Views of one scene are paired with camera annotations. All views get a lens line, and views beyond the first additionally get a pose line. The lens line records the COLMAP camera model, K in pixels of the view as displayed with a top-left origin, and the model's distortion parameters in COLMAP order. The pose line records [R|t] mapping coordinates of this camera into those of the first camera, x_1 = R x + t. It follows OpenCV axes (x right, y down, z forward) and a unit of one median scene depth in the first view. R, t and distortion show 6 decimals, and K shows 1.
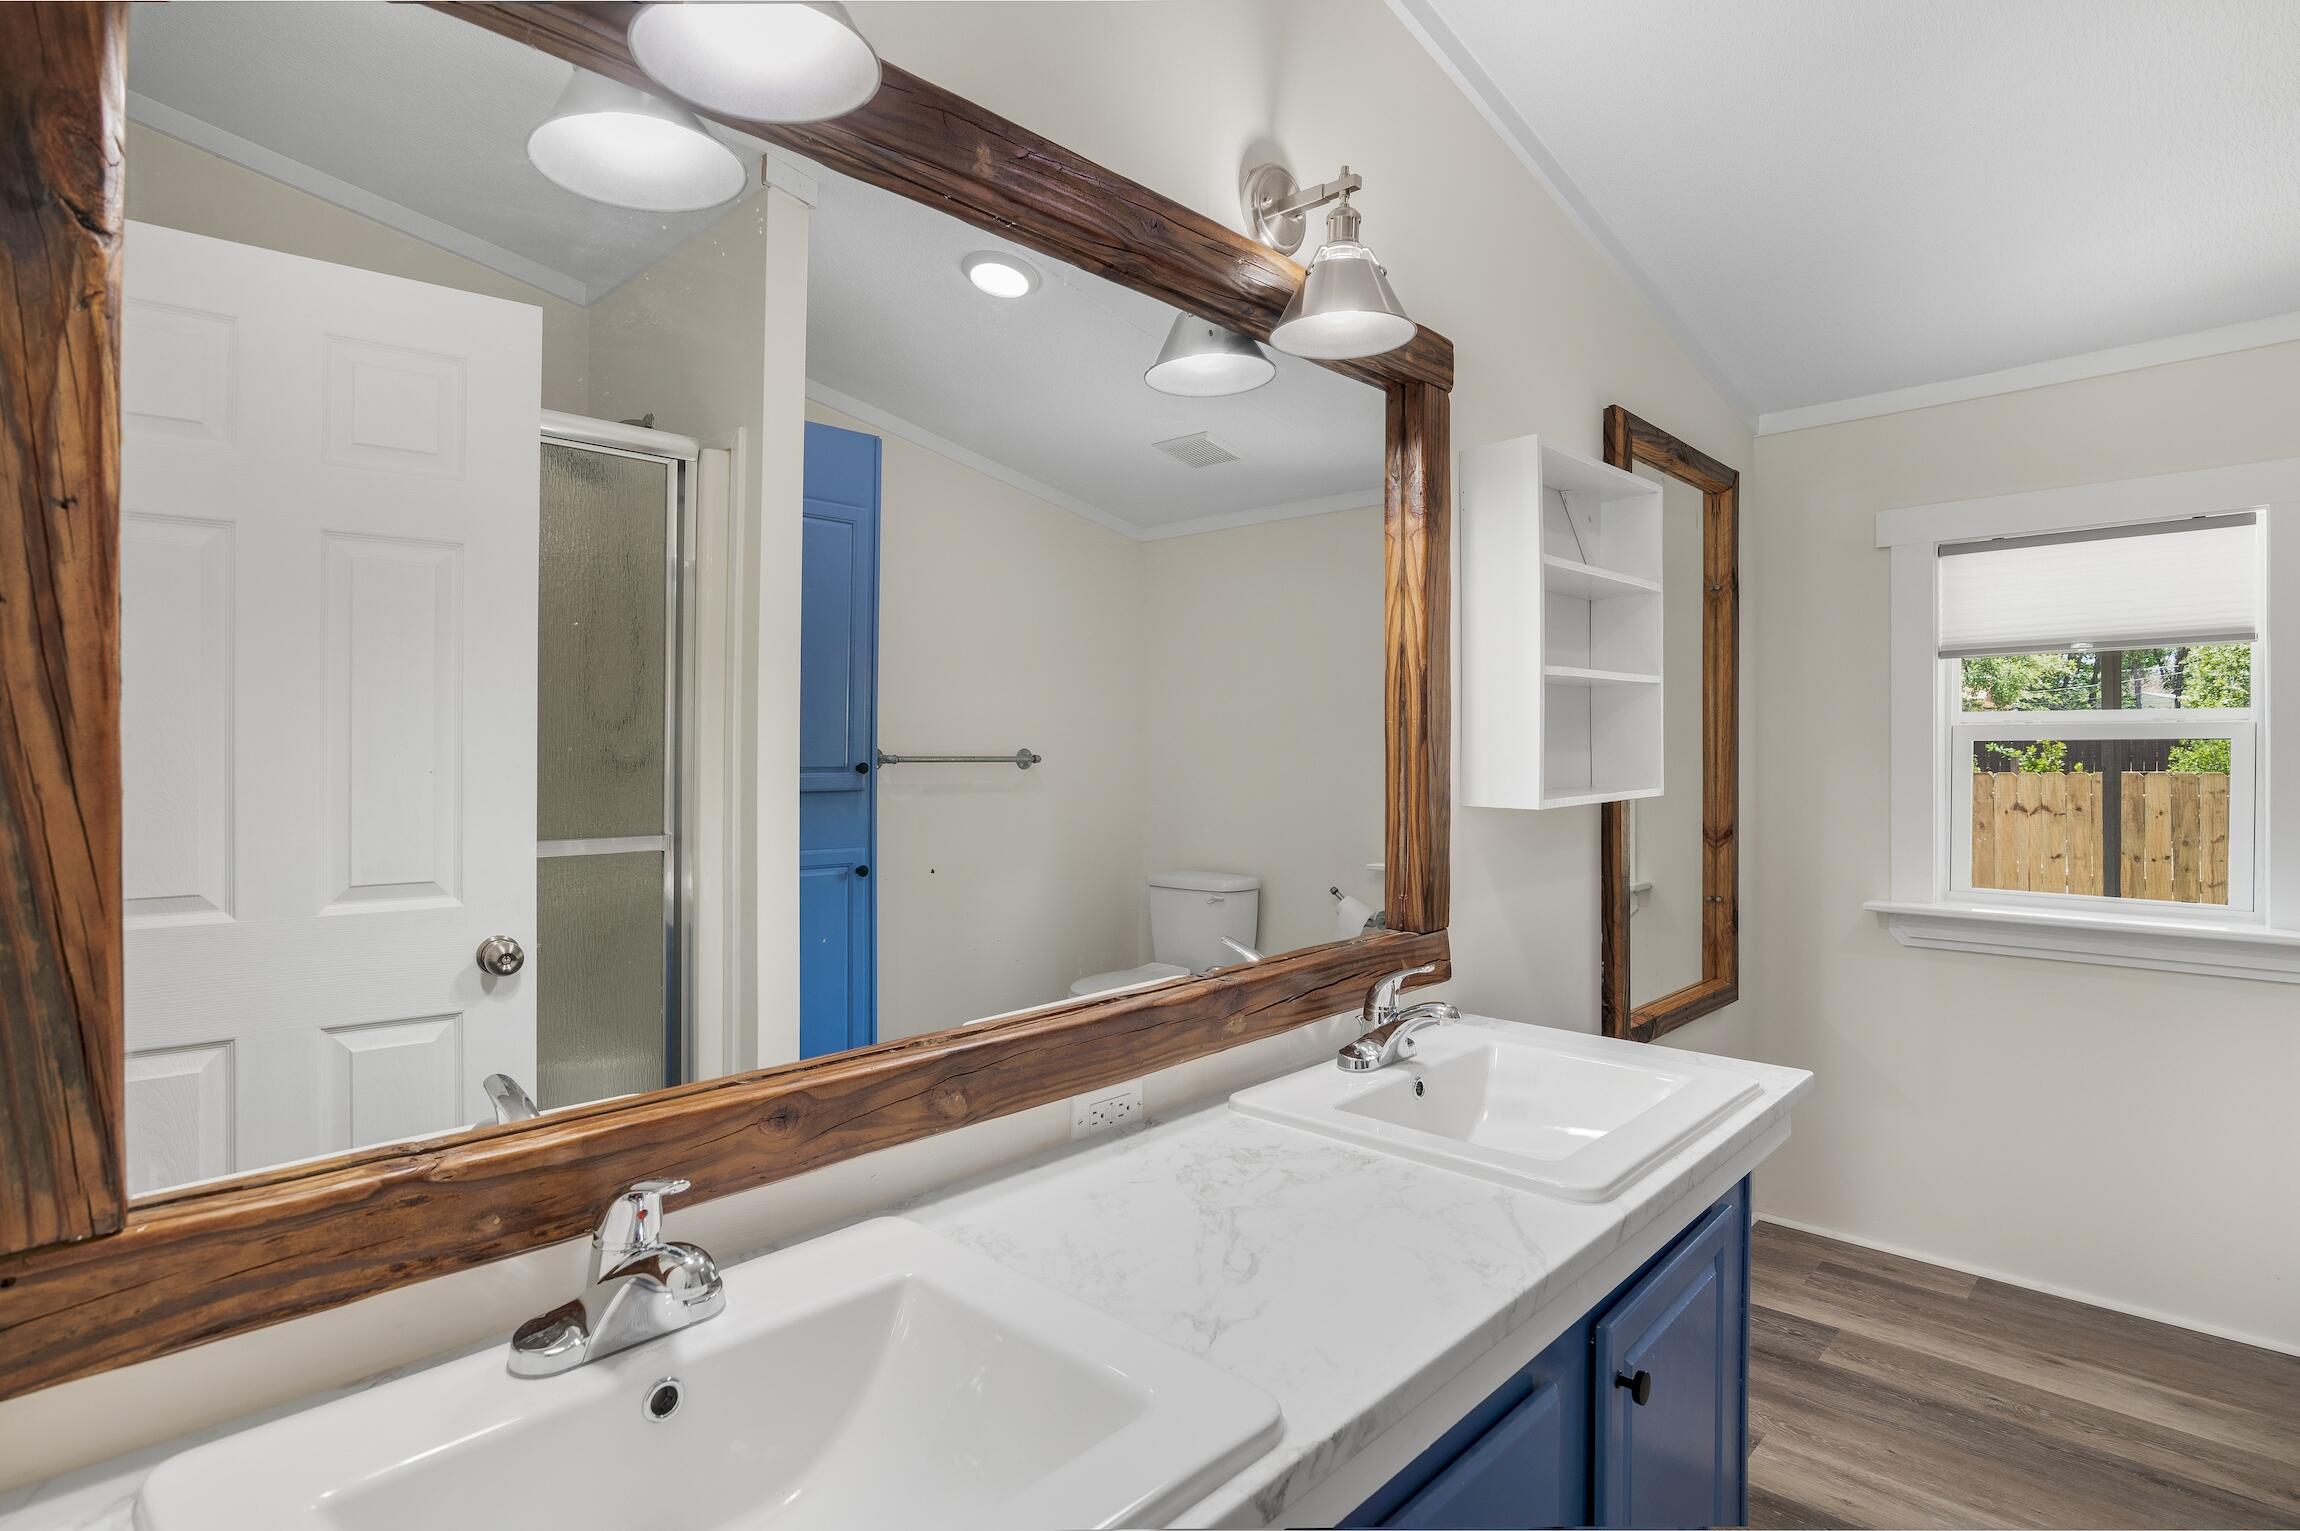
lens RADIAL K [[1139.7, 0, 1138.7], [0, 1139.7, 744.9], [0, 0, 1]] dist [-0.001884, -0.000427]
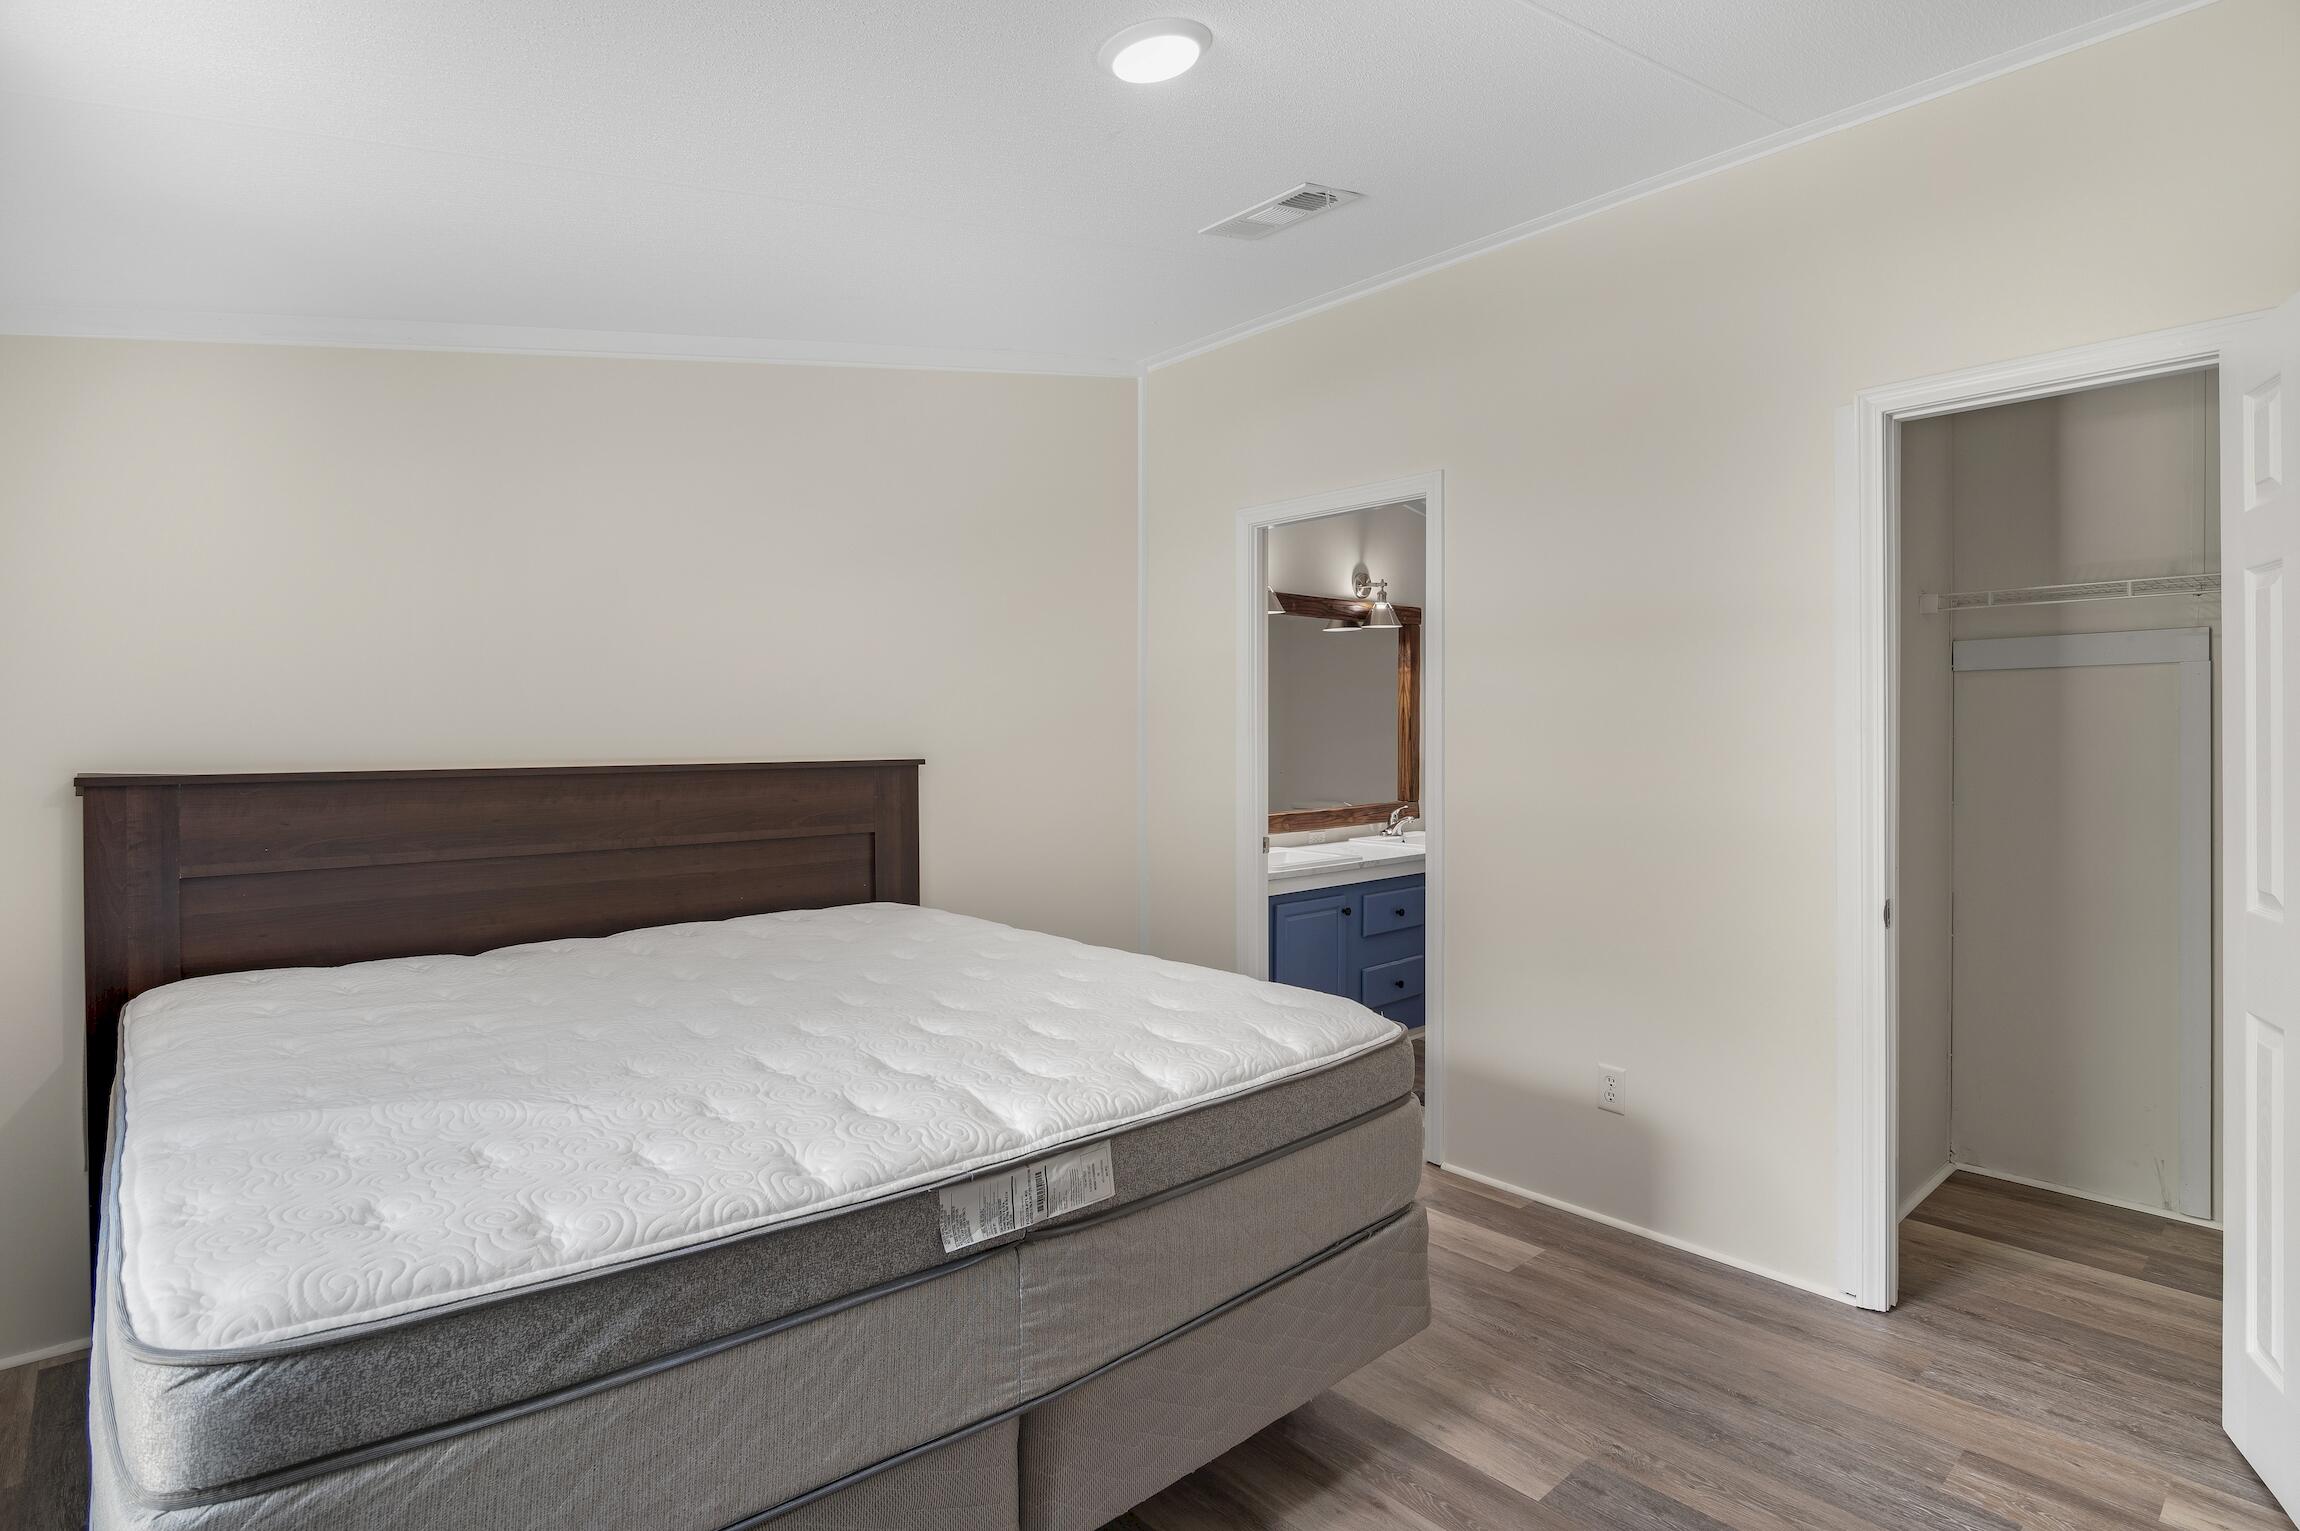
lens RADIAL K [[1139.7, 0, 1138.7], [0, 1139.7, 744.9], [0, 0, 1]] dist [-0.001884, -0.000427]
pose [[0.998193, 0.004939, -0.059888, -0.343875], [-0.004198, 0.999913, 0.012498, -0.030591], [0.059945, -0.012224, 0.998127, -2.457711]]
